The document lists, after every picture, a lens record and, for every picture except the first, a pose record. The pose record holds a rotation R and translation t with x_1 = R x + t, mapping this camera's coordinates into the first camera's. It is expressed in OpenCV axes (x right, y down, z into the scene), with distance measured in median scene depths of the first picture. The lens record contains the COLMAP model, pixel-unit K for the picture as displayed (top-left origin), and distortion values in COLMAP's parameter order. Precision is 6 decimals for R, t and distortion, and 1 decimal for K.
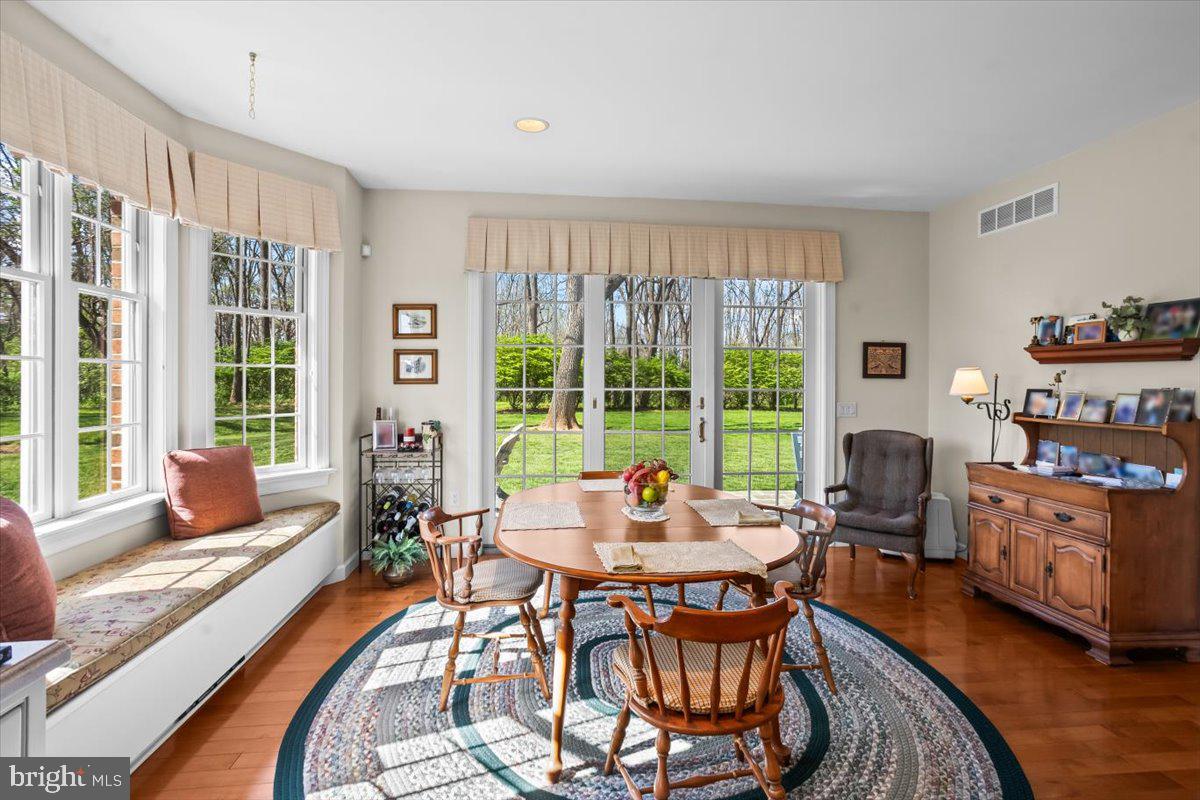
lens RADIAL K [[582.4, 0, 599.4], [0, 582.4, 381.0], [0, 0, 1]] dist [-0.000619, 0.001184]
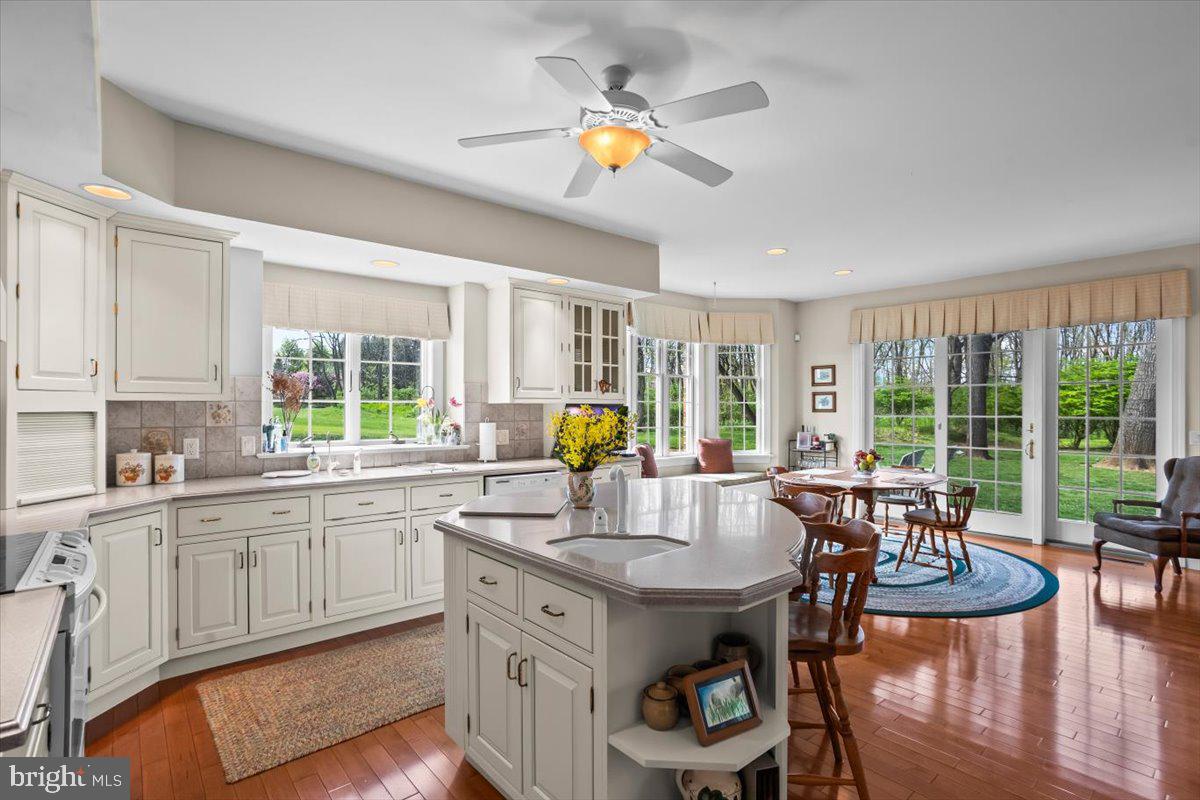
lens RADIAL K [[600.1, 0, 600.0], [0, 600.1, 400.0], [0, 0, 1]] dist [-0.000097, 0.000344]
pose [[0.563994, -0.015348, -0.825636, 0.778043], [-0.003802, 0.999768, -0.021182, 0.009161], [0.825770, 0.015086, 0.563805, -0.543103]]
